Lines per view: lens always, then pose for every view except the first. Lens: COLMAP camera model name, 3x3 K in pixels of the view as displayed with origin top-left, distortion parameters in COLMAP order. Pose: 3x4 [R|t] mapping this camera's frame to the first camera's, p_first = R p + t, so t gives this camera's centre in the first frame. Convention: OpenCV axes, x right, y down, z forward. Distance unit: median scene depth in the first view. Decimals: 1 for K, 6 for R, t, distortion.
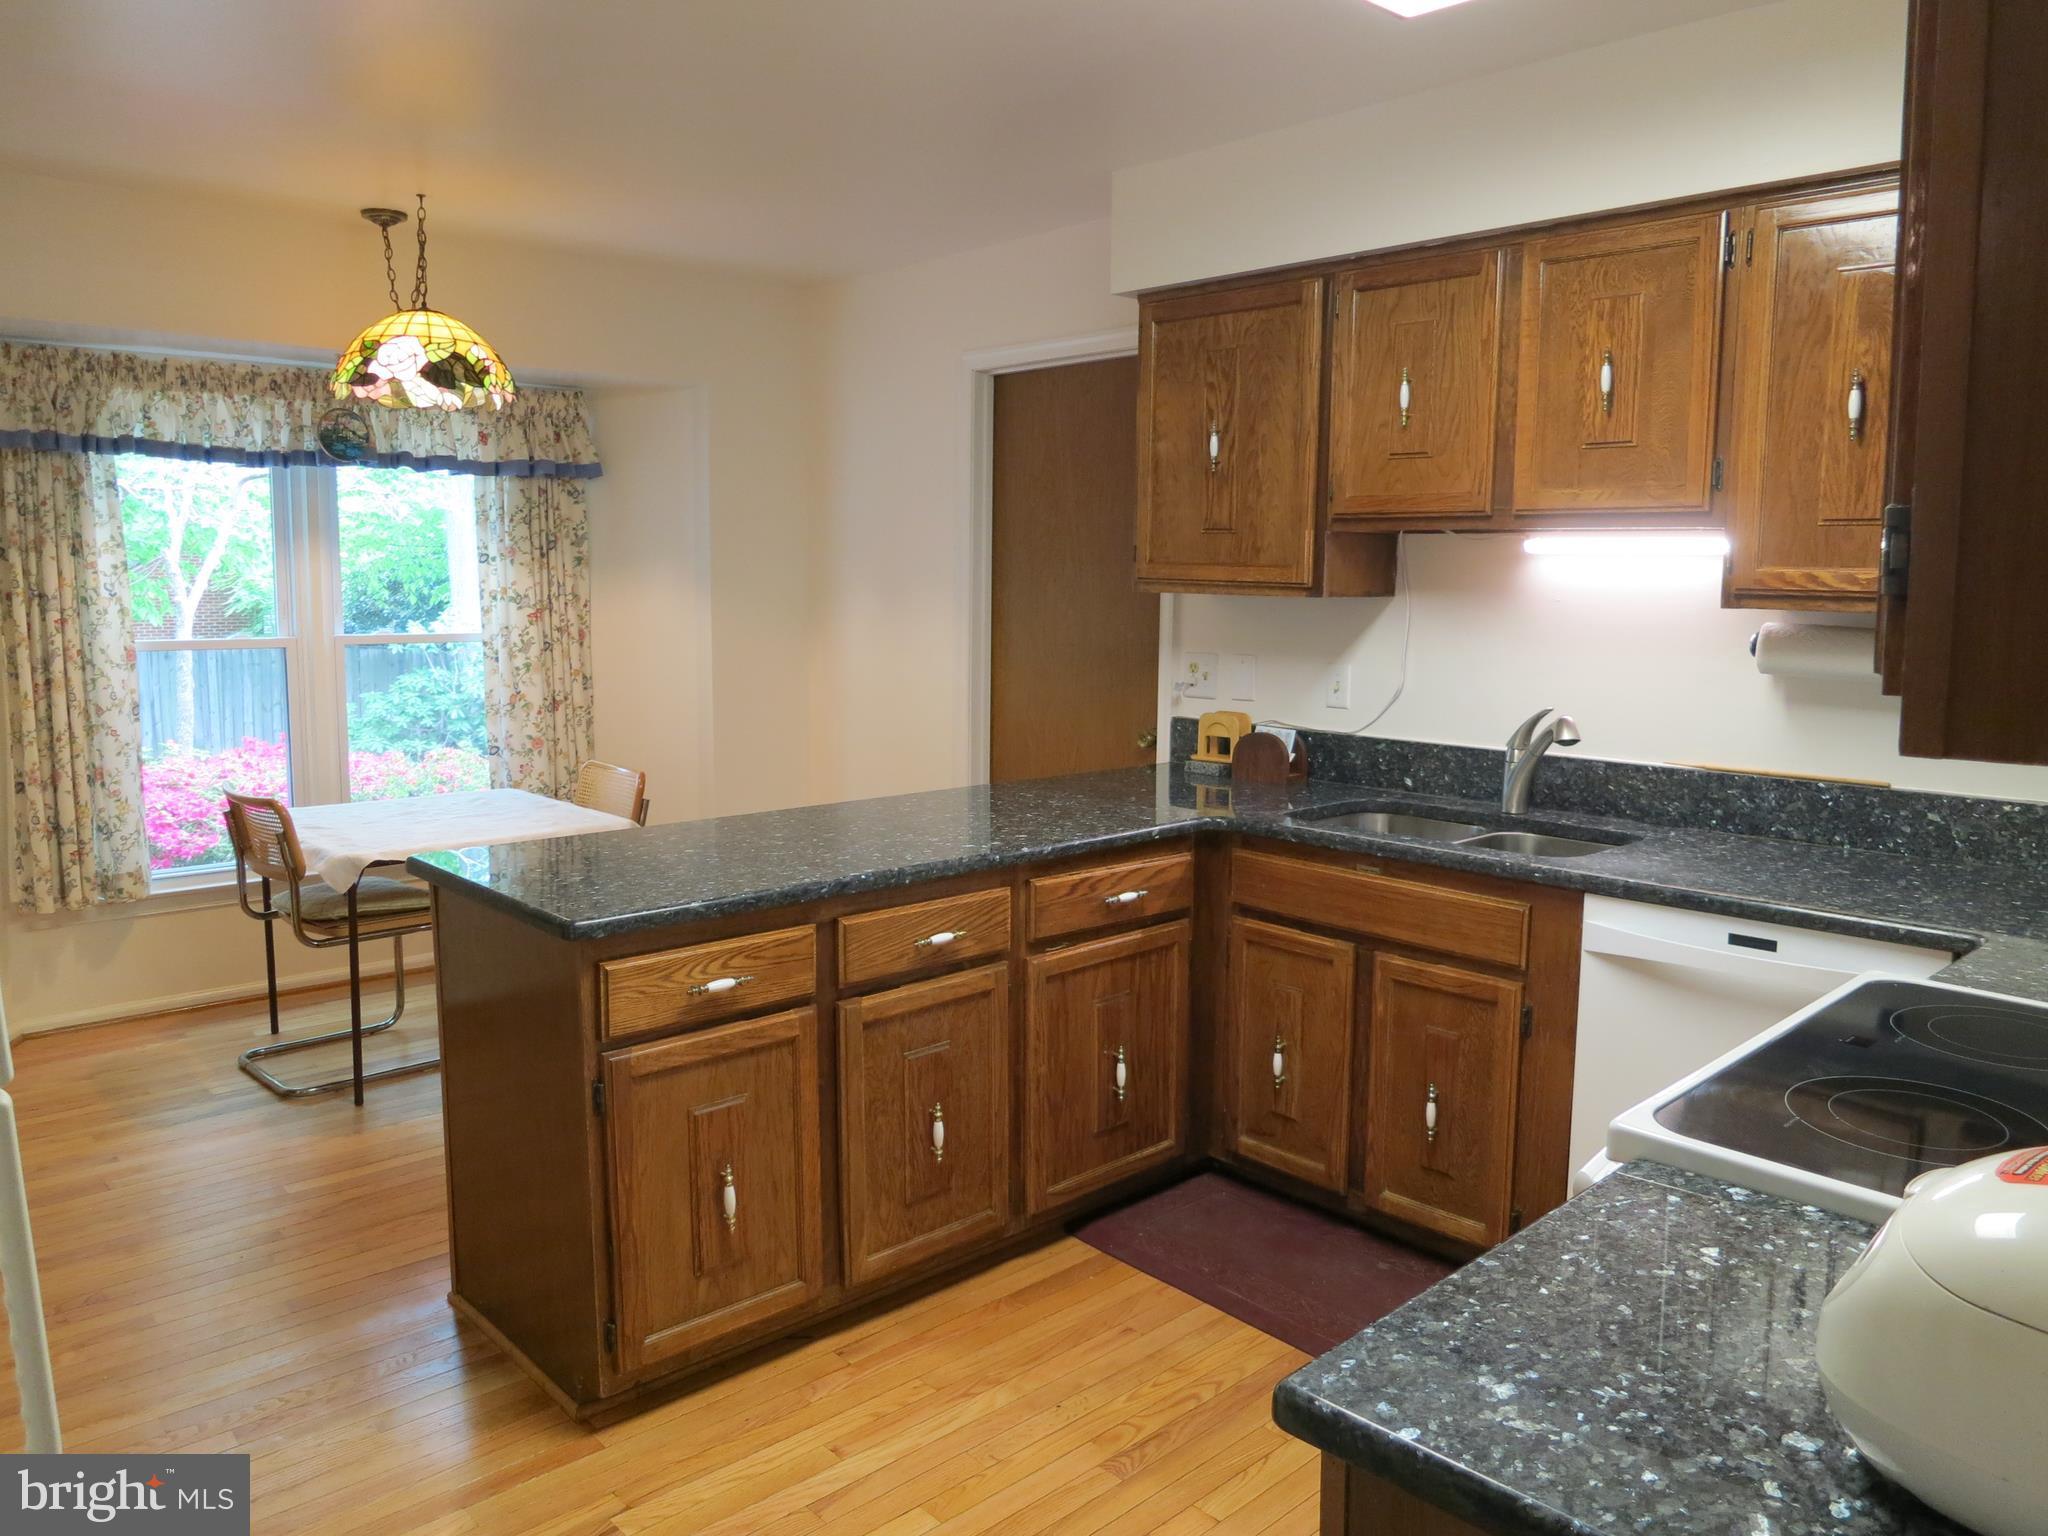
lens RADIAL K [[1479.9, 0, 1024.0], [0, 1479.9, 768.0], [0, 0, 1]] dist [-0.012442, -0.004175]
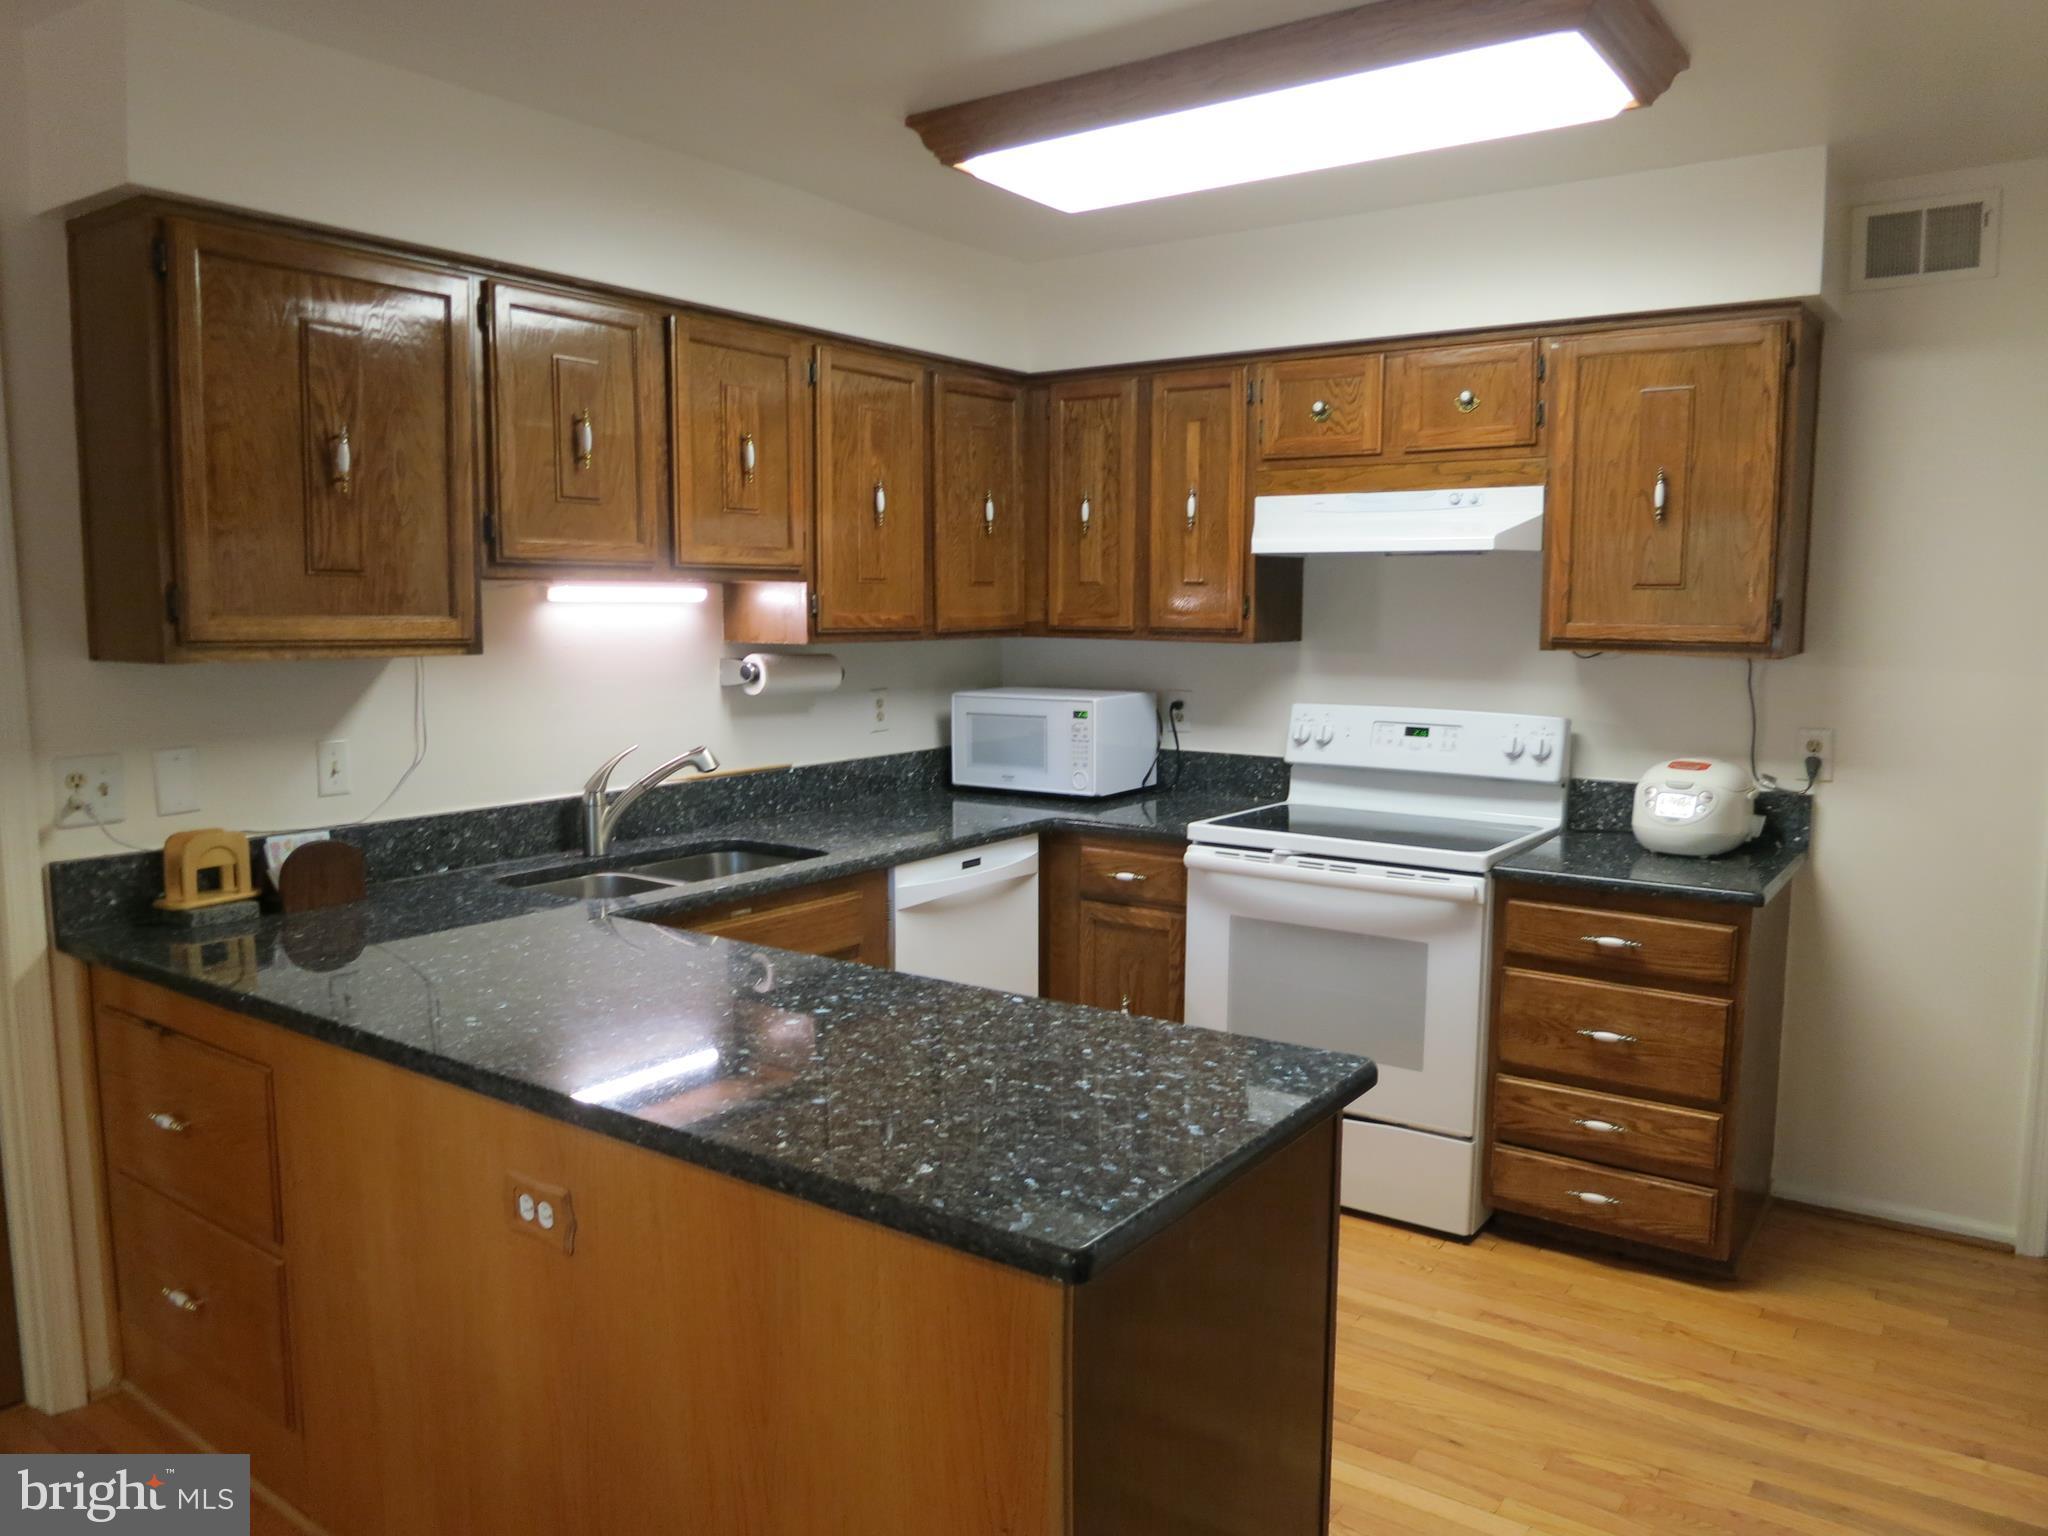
lens RADIAL K [[1479.9, 0, 1024.0], [0, 1479.9, 768.0], [0, 0, 1]] dist [-0.012442, -0.004175]
pose [[-0.155100, -0.105816, 0.982215, -0.704284], [0.146310, 0.980822, 0.128770, -0.116295], [-0.977004, 0.163680, -0.136643, 0.834001]]
